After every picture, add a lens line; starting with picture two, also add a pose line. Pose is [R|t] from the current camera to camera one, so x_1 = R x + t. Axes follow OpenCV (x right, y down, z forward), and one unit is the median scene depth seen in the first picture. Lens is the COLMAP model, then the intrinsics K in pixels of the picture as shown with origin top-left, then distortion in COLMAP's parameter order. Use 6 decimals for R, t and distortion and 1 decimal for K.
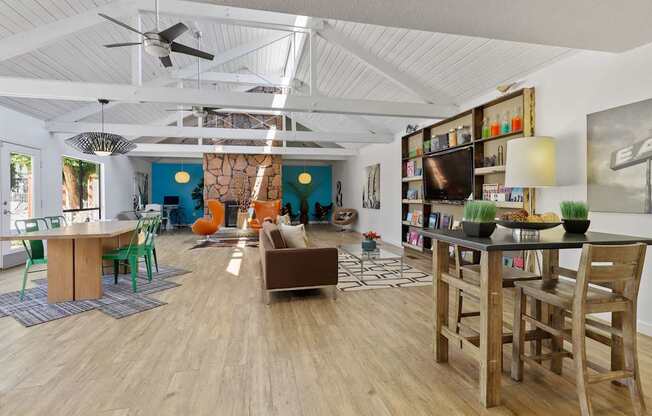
lens RADIAL K [[297.1, 0, 320.4], [0, 297.1, 200.5], [0, 0, 1]] dist [-0.002530, 0.000911]
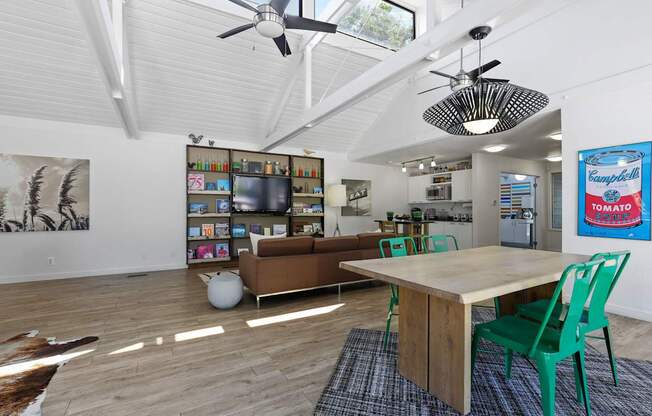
lens RADIAL K [[297.1, 0, 321.5], [0, 297.1, 213.6], [0, 0, 1]] dist [-0.002530, 0.000911]
pose [[-0.287470, -0.010232, 0.957735, -0.742701], [0.012759, 0.999813, 0.014511, -0.011137], [-0.957705, 0.016392, -0.287286, 0.911520]]
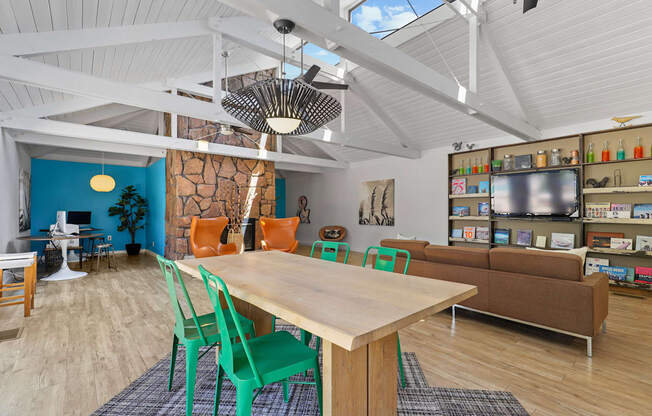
lens RADIAL K [[297.1, 0, 324.2], [0, 297.1, 210.4], [0, 0, 1]] dist [-0.002530, 0.000911]
pose [[0.888112, 0.003852, 0.459611, -0.582193], [0.003819, 0.999869, -0.015759, -0.008576], [-0.459612, 0.015751, 0.887980, 0.321960]]
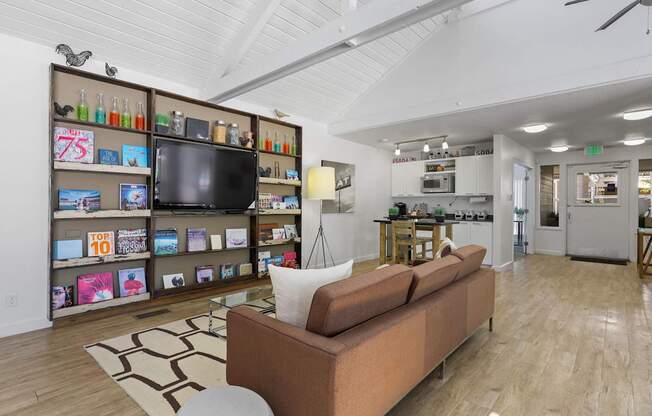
lens RADIAL K [[321.3, 0, 329.9], [0, 321.3, 206.6], [0, 0, 1]] dist [0.000432, 0.000522]
pose [[-0.583100, -0.010803, 0.812328, -0.341559], [0.002689, 0.999880, 0.015227, -0.016267], [-0.812396, 0.011063, -0.583001, 0.992737]]
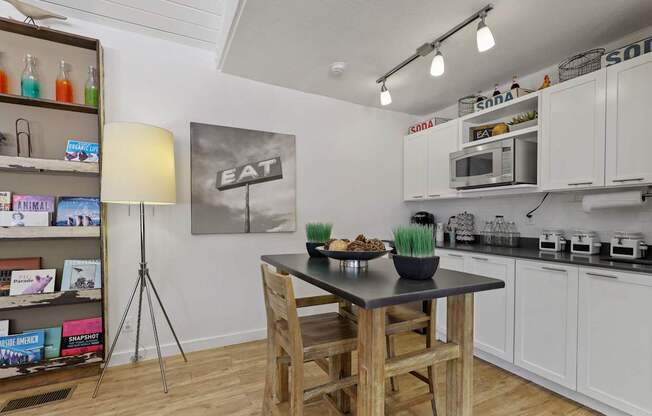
lens RADIAL K [[297.1, 0, 325.5], [0, 297.1, 222.5], [0, 0, 1]] dist [-0.002530, 0.000911]
pose [[-0.256099, -0.025814, 0.966306, -0.017772], [0.008194, 0.999549, 0.028873, -0.009437], [-0.966616, 0.015312, -0.255772, 0.397743]]
